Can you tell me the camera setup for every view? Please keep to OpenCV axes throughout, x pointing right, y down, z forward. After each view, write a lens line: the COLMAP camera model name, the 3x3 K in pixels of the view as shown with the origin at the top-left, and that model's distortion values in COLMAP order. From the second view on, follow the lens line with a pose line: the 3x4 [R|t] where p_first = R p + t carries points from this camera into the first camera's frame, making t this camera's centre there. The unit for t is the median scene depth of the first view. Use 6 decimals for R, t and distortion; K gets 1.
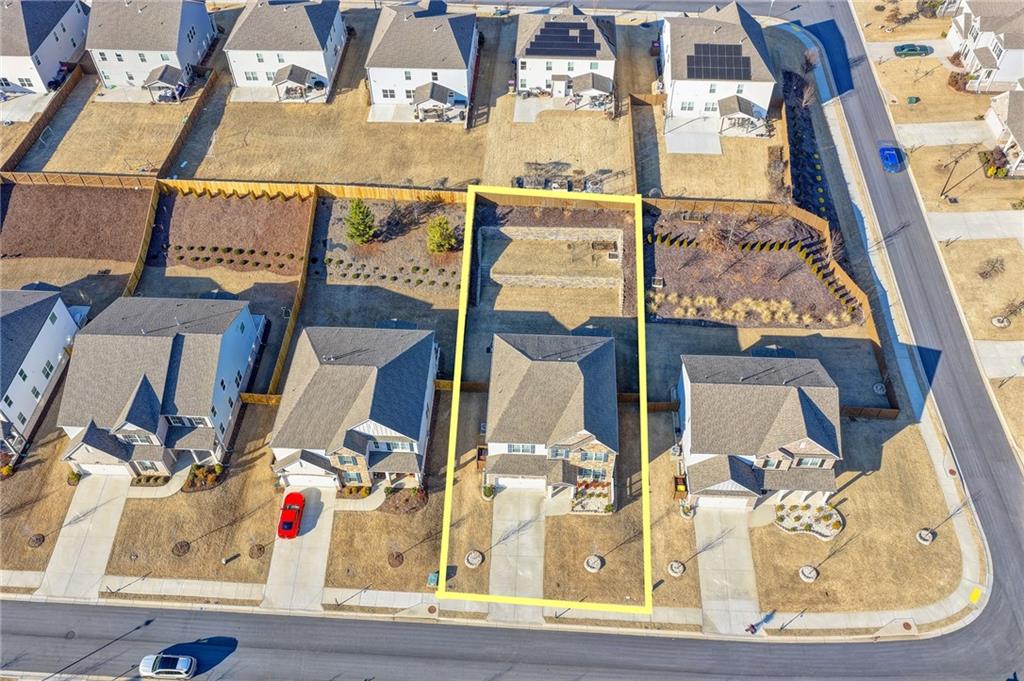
lens RADIAL K [[851.0, 0, 517.2], [0, 851.0, 348.3], [0, 0, 1]] dist [-0.014857, 0.041644]
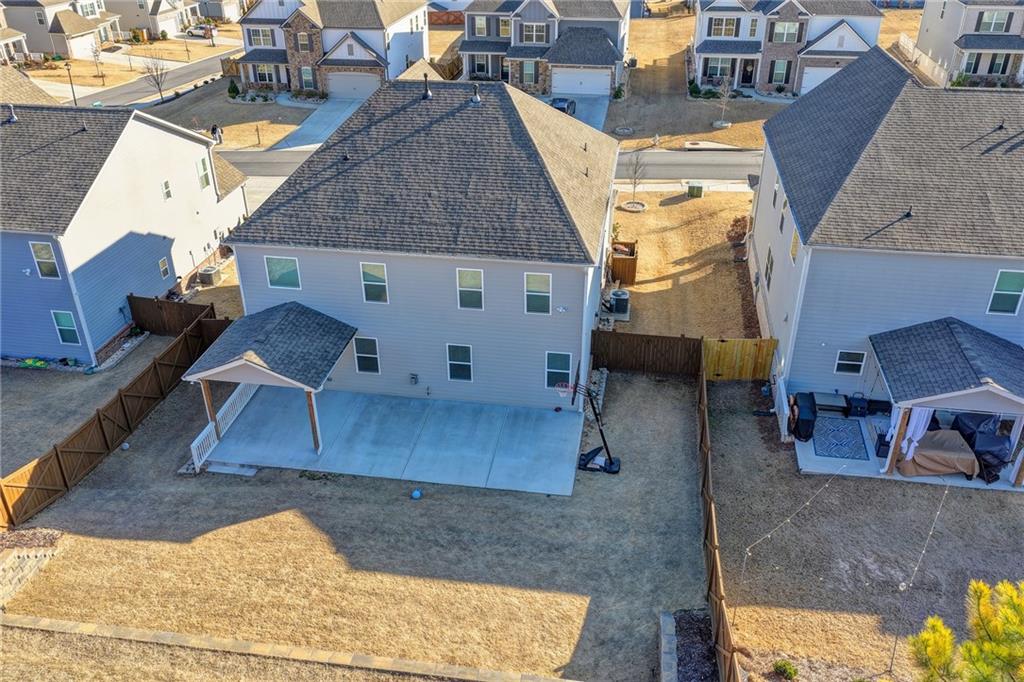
lens RADIAL K [[851.0, 0, 515.7], [0, 851.0, 344.5], [0, 0, 1]] dist [-0.014857, 0.041644]
pose [[-0.993464, -0.049452, 0.102879, -0.027591], [0.091114, 0.199356, 0.975682, -0.273834], [-0.068759, 0.978679, -0.193547, 0.978084]]
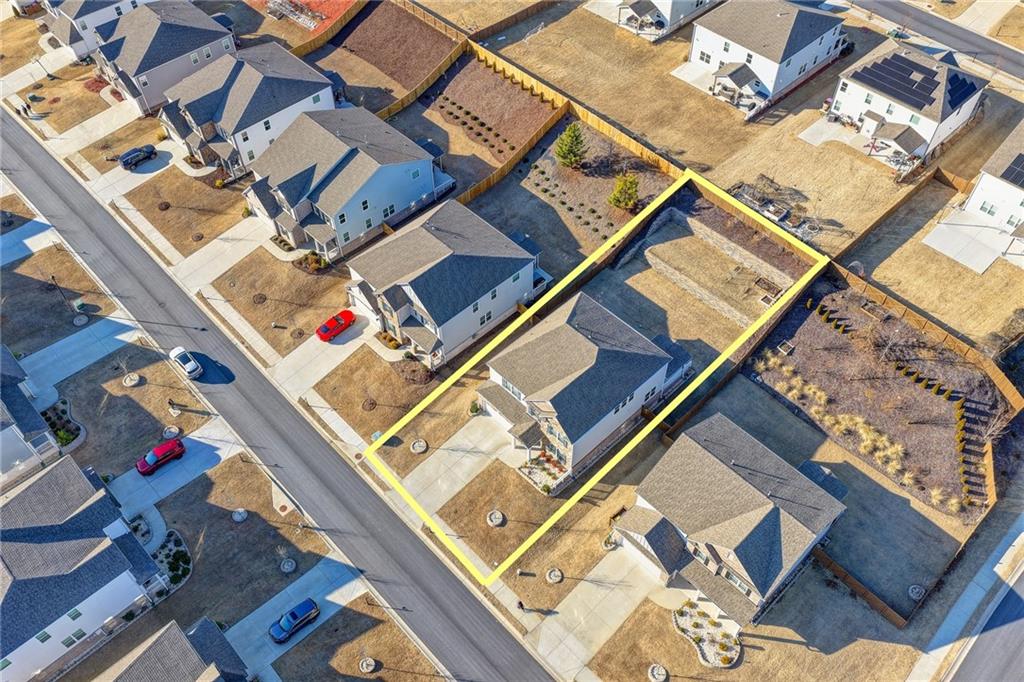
lens RADIAL K [[851.0, 0, 513.4], [0, 851.0, 345.3], [0, 0, 1]] dist [-0.014857, 0.041644]
pose [[0.725503, 0.535150, -0.432736, 0.347641], [-0.517424, 0.838726, 0.169738, -0.084028], [0.453782, 0.100762, 0.885397, 0.068411]]
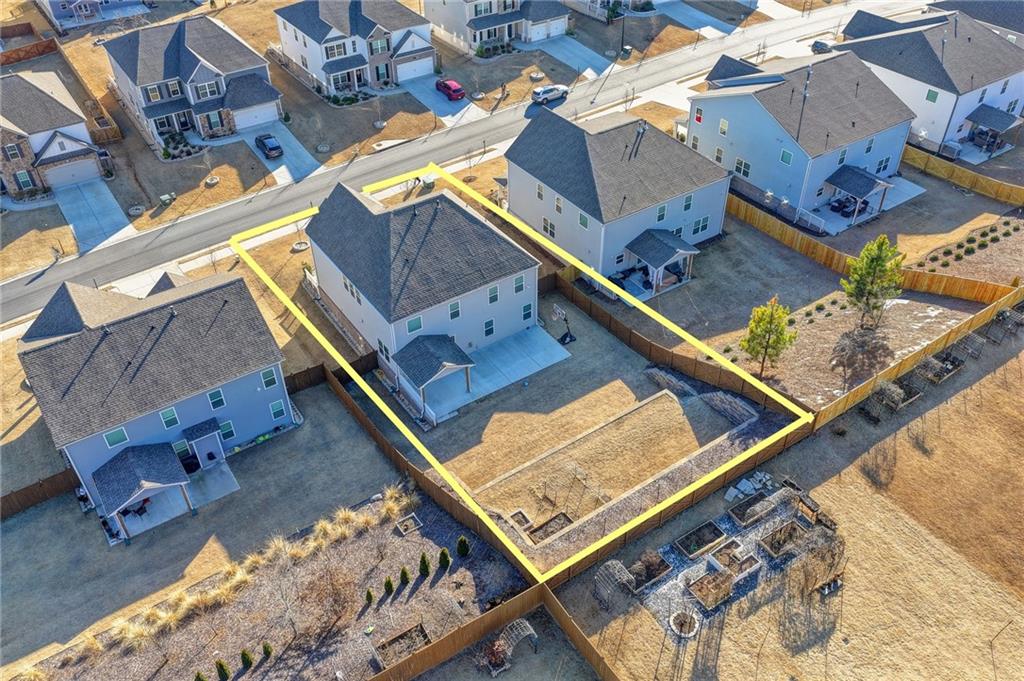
lens RADIAL K [[851.0, 0, 516.4], [0, 851.0, 346.2], [0, 0, 1]] dist [-0.014857, 0.041644]
pose [[-0.801695, 0.390964, -0.452142, 0.298976], [-0.441781, 0.121971, 0.888793, -0.558387], [0.402634, 0.912289, 0.074936, 0.901179]]
